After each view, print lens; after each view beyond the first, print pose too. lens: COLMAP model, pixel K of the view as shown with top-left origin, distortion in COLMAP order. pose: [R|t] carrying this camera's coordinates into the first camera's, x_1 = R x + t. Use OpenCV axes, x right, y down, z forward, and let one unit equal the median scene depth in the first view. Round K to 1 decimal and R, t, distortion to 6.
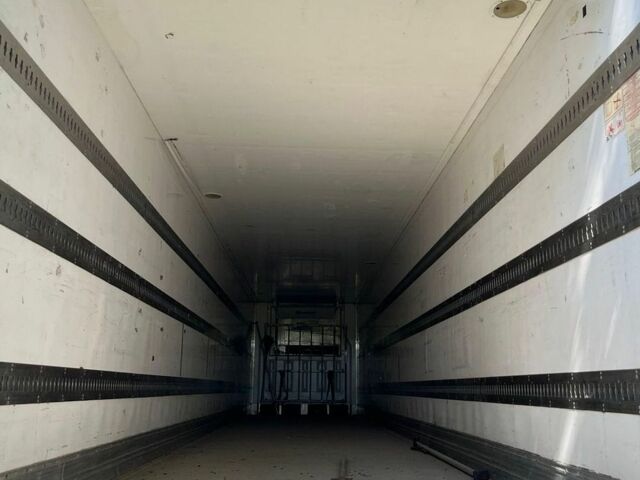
lens RADIAL K [[662.3, 0, 320.0], [0, 662.3, 240.0], [0, 0, 1]] dist [0.082084, -0.119774]
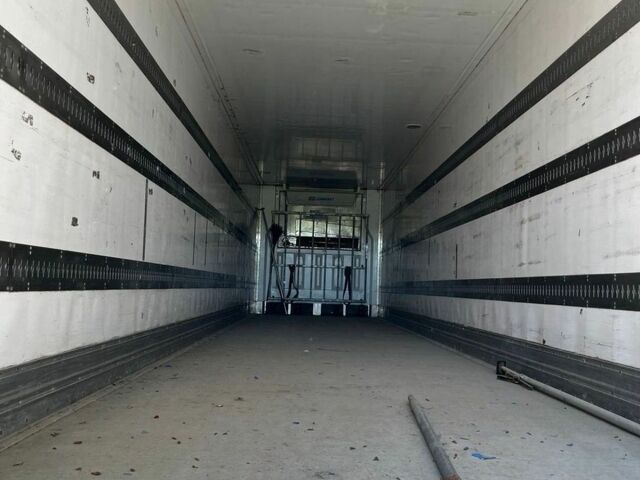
lens RADIAL K [[662.3, 0, 320.0], [0, 662.3, 240.0], [0, 0, 1]] dist [0.082084, -0.119774]
pose [[0.999695, 0.023641, -0.007079, -0.015439], [-0.022330, 0.988679, 0.148373, 0.036505], [0.010507, -0.148170, 0.988906, 0.157343]]
